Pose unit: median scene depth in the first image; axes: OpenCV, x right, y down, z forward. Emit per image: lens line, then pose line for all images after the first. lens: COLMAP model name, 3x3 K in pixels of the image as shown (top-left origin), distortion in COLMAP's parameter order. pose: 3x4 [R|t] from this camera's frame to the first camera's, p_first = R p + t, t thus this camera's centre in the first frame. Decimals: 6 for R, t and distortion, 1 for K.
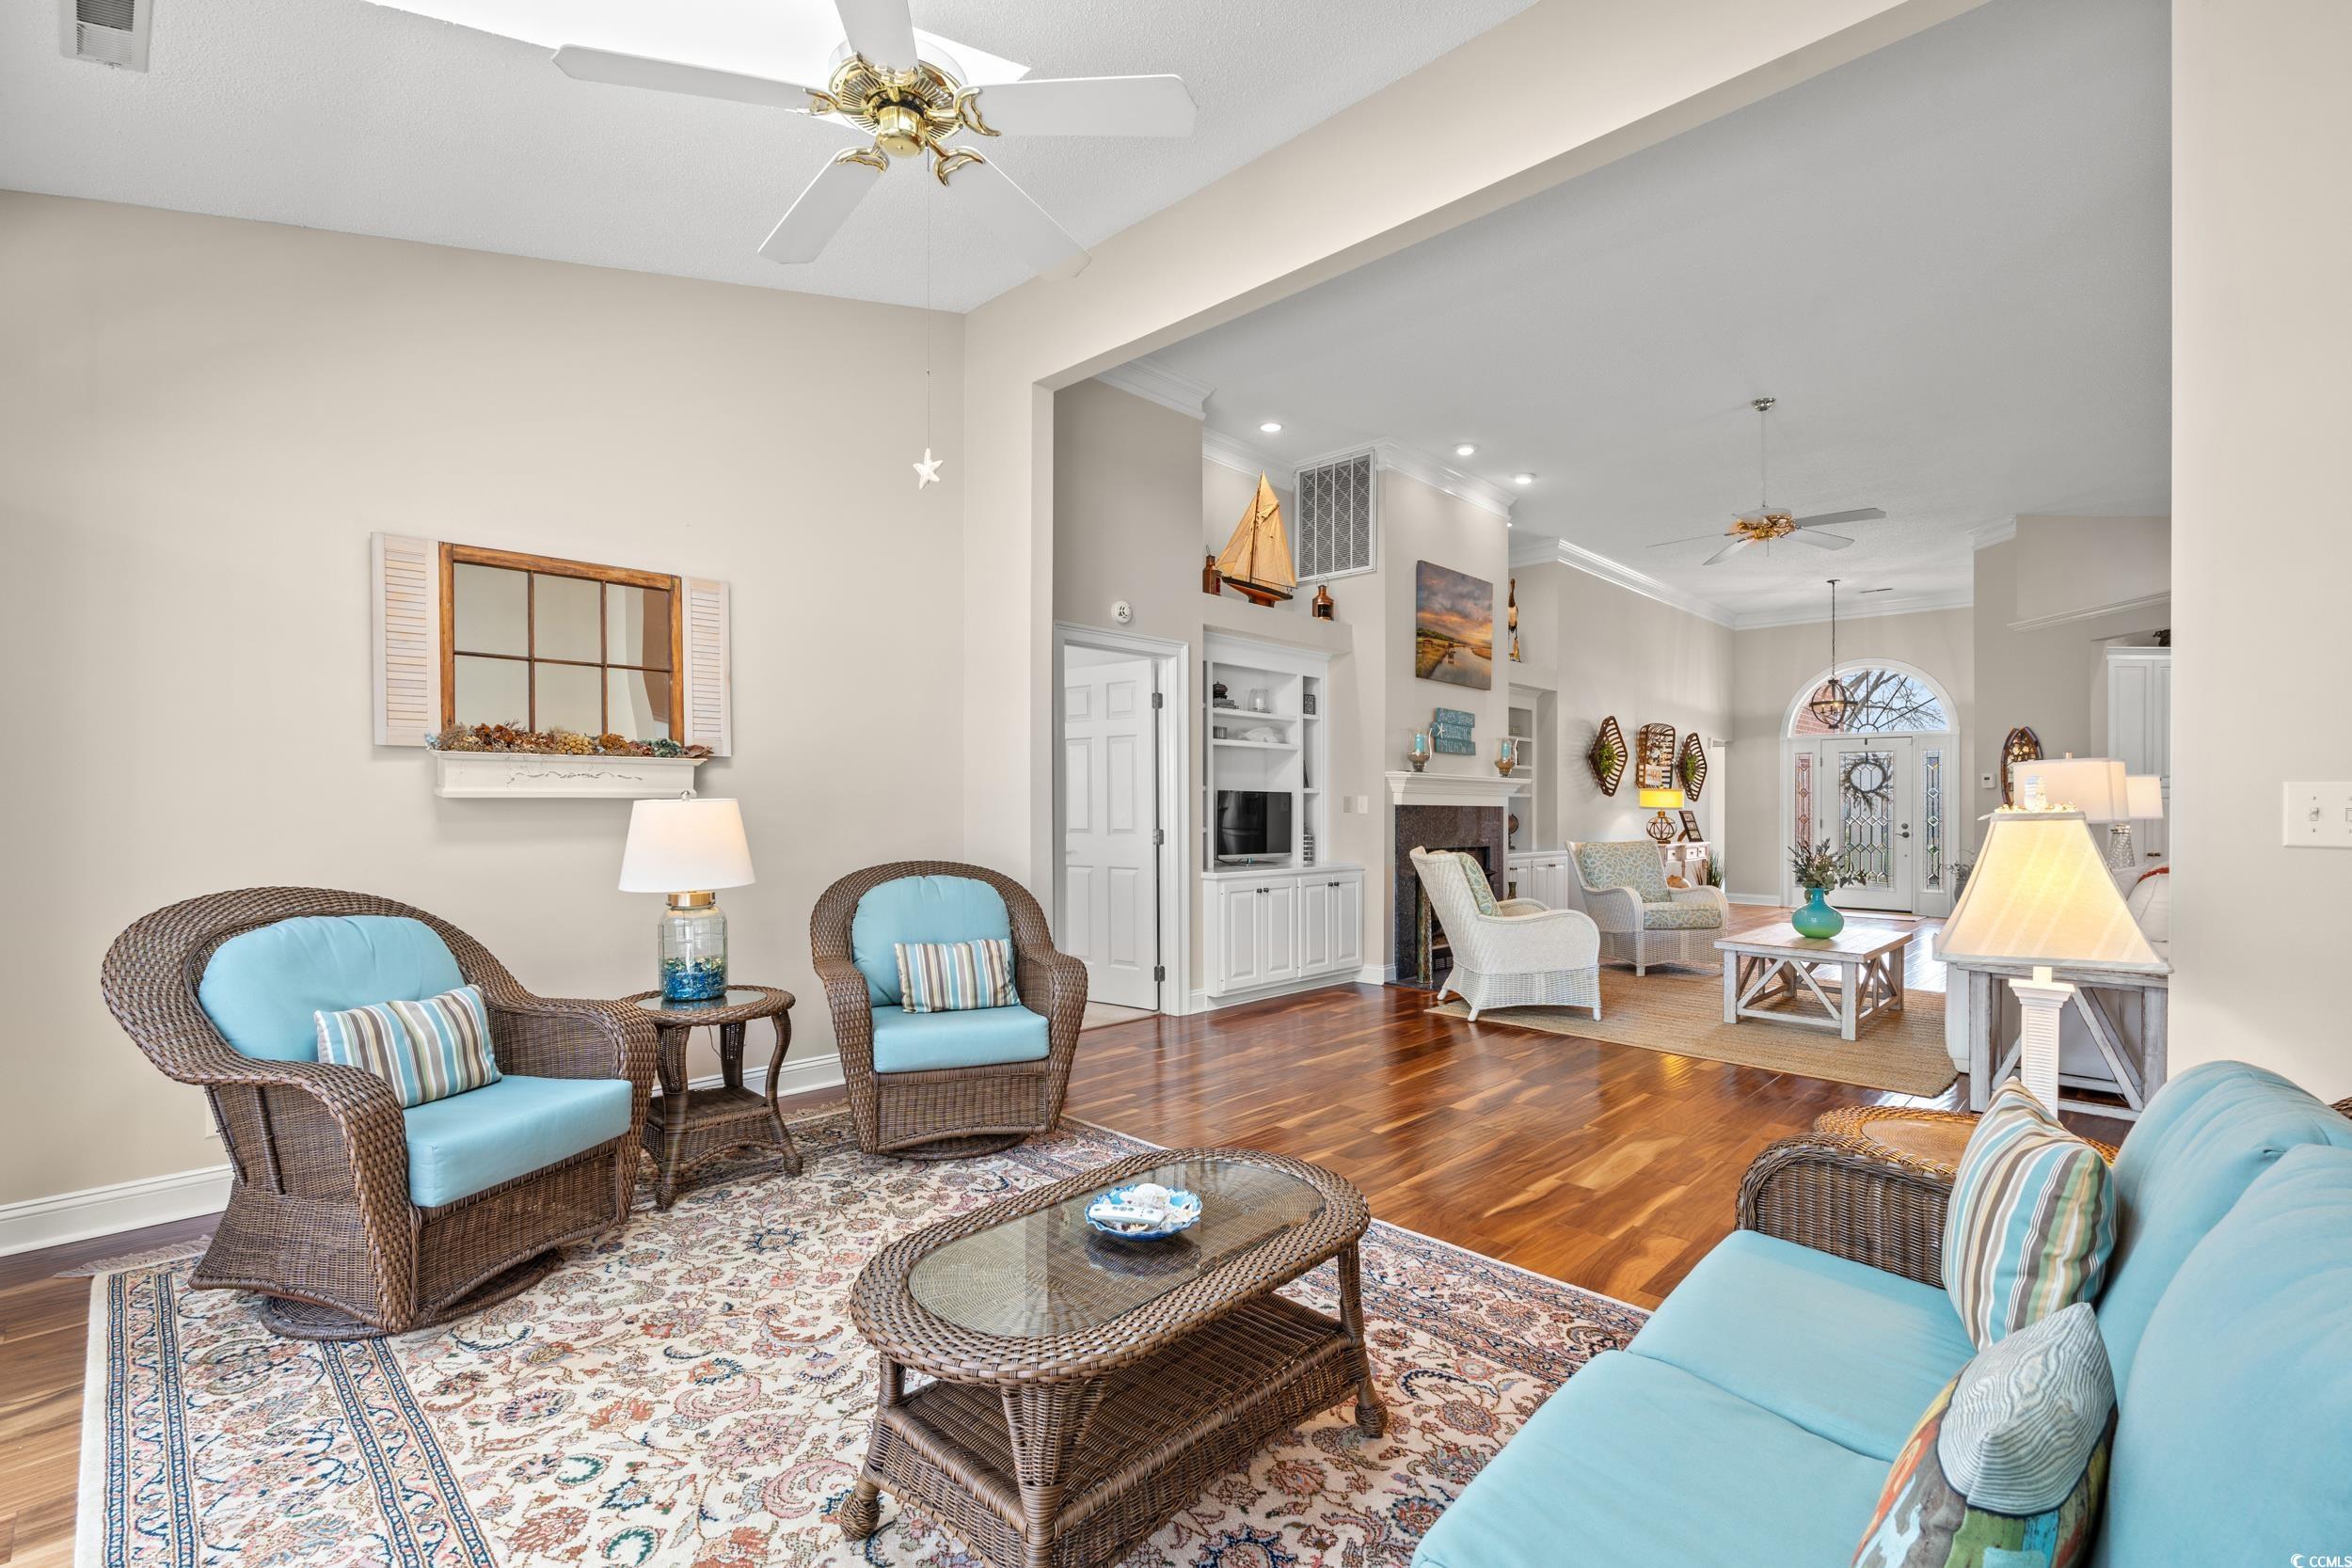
lens RADIAL K [[1037.1, 0, 1175.6], [0, 1037.1, 821.9], [0, 0, 1]] dist [-0.003285, 0.001647]
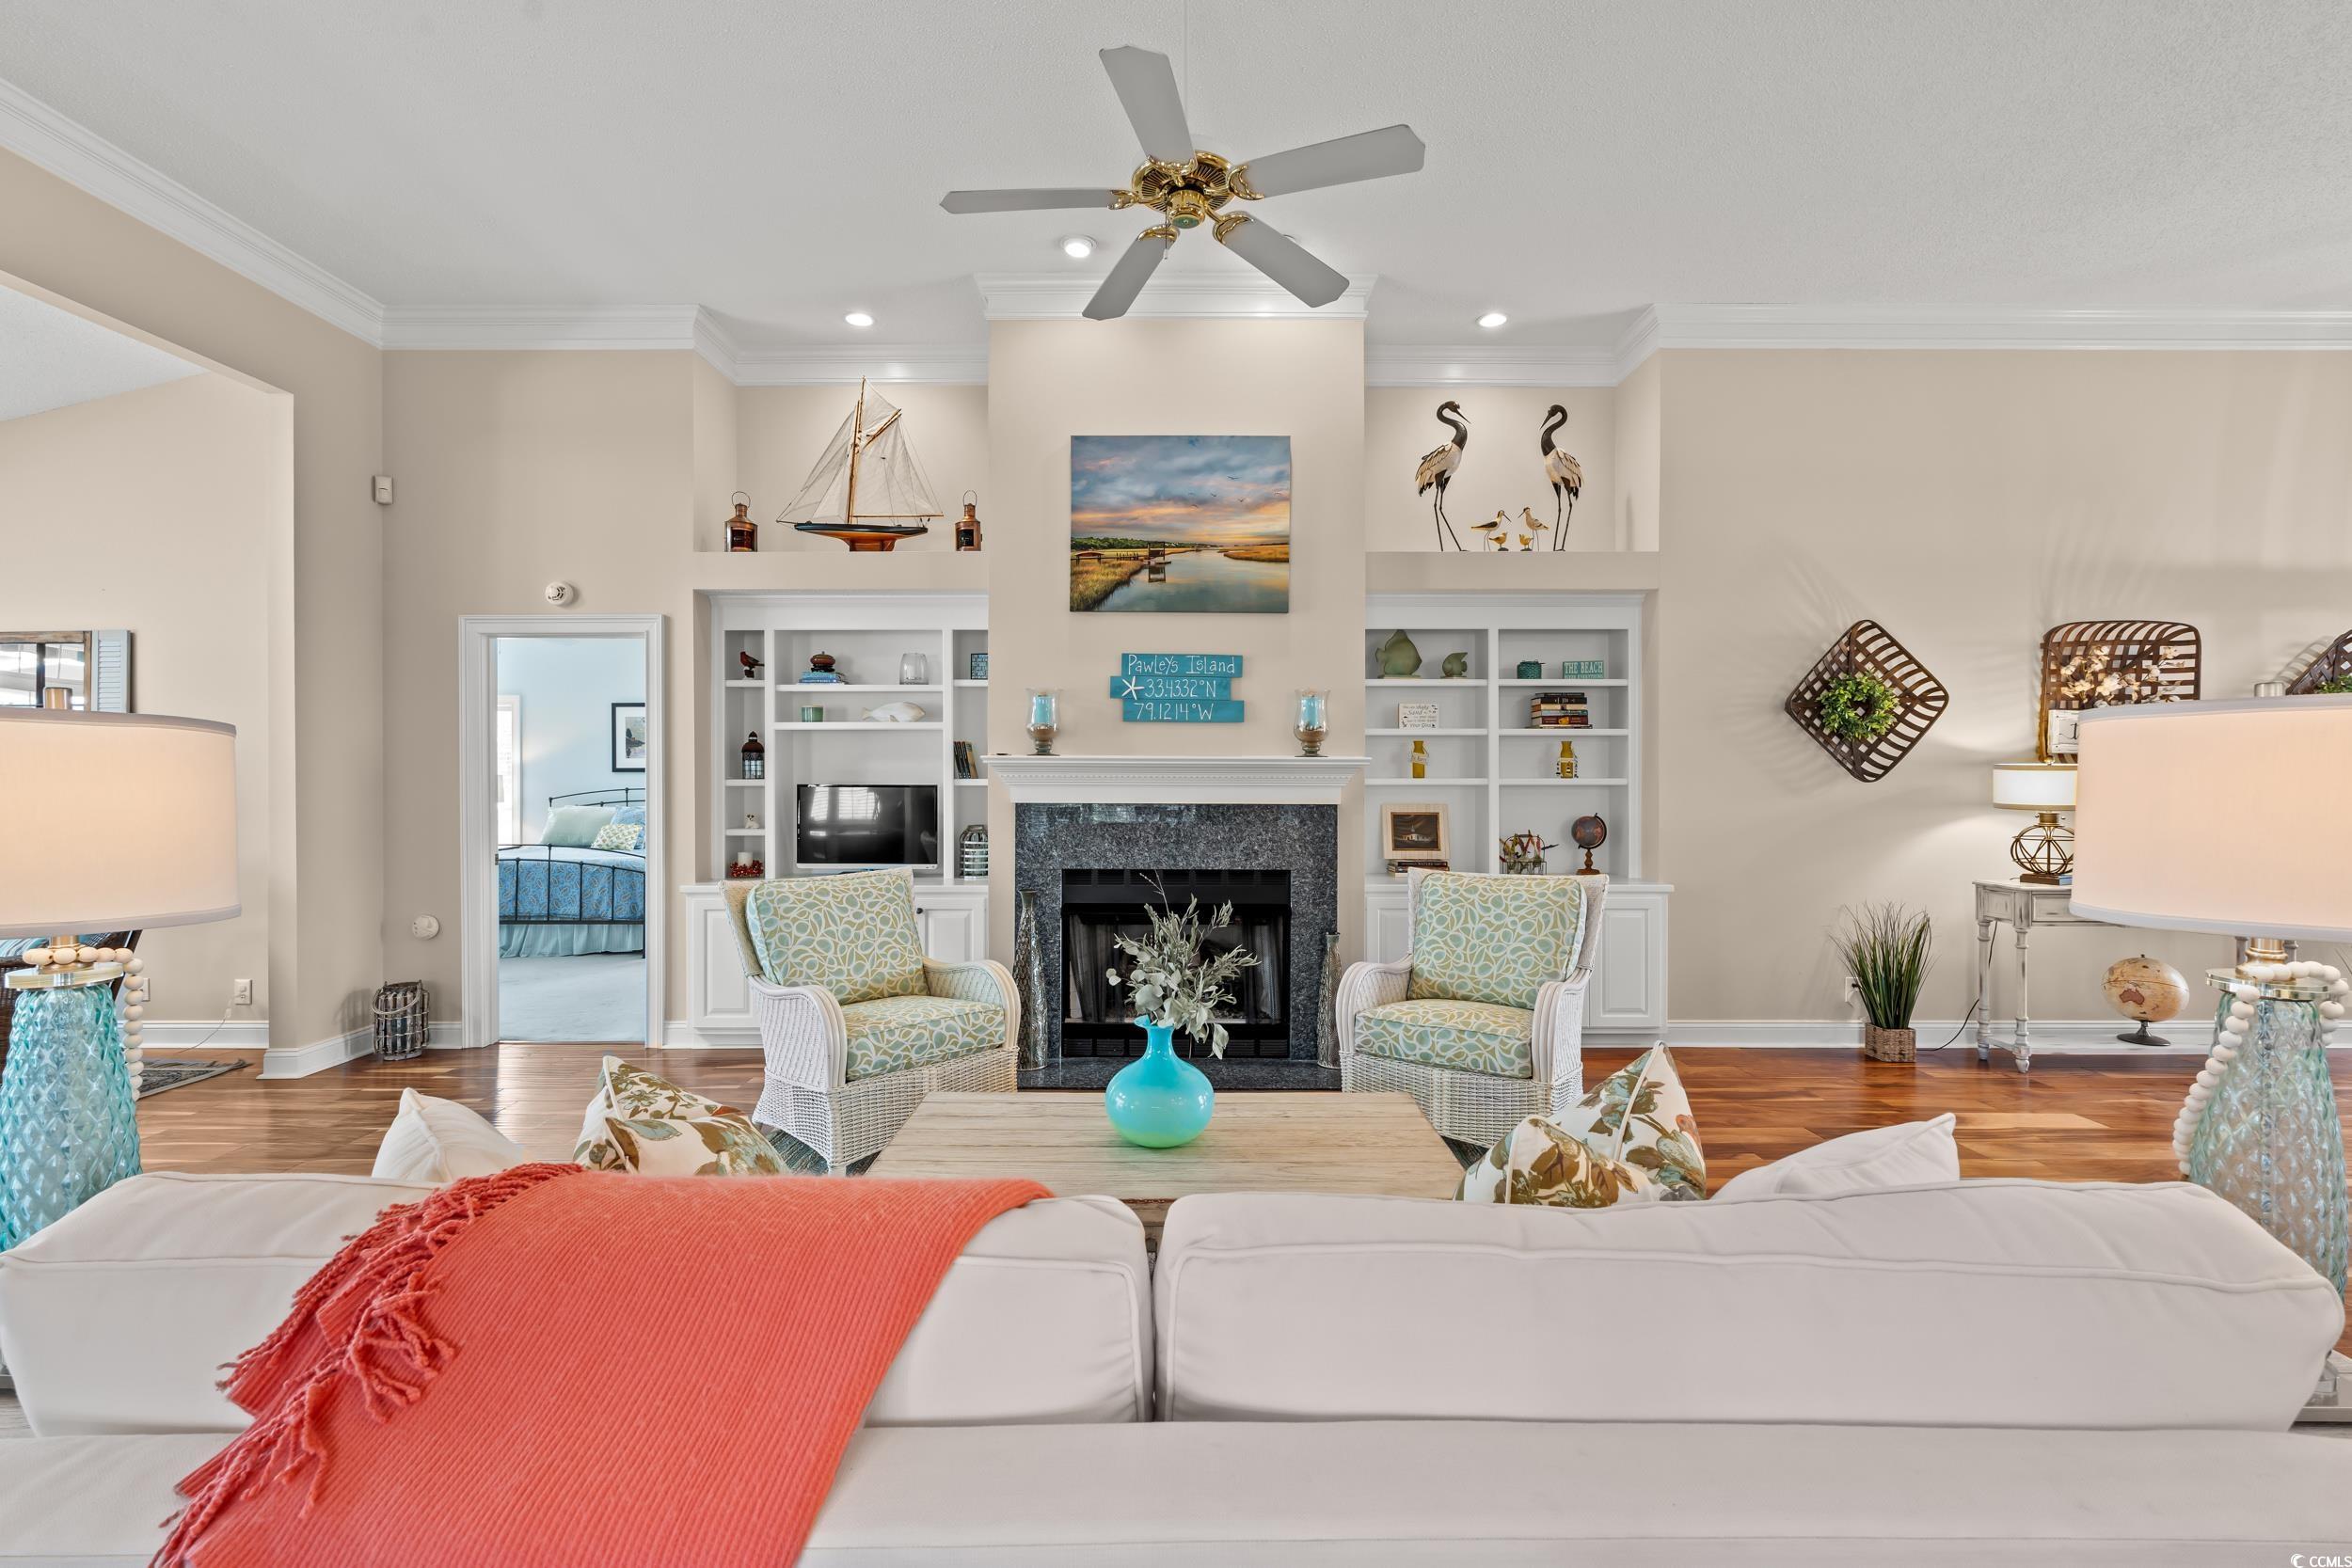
lens RADIAL K [[1037.1, 0, 1177.2], [0, 1037.1, 779.4], [0, 0, 1]] dist [-0.003285, 0.001647]
pose [[0.700740, -0.006457, -0.713387, 0.759482], [-0.008472, 0.999813, -0.017372, -0.020398], [0.713366, 0.018217, 0.700555, 0.583033]]
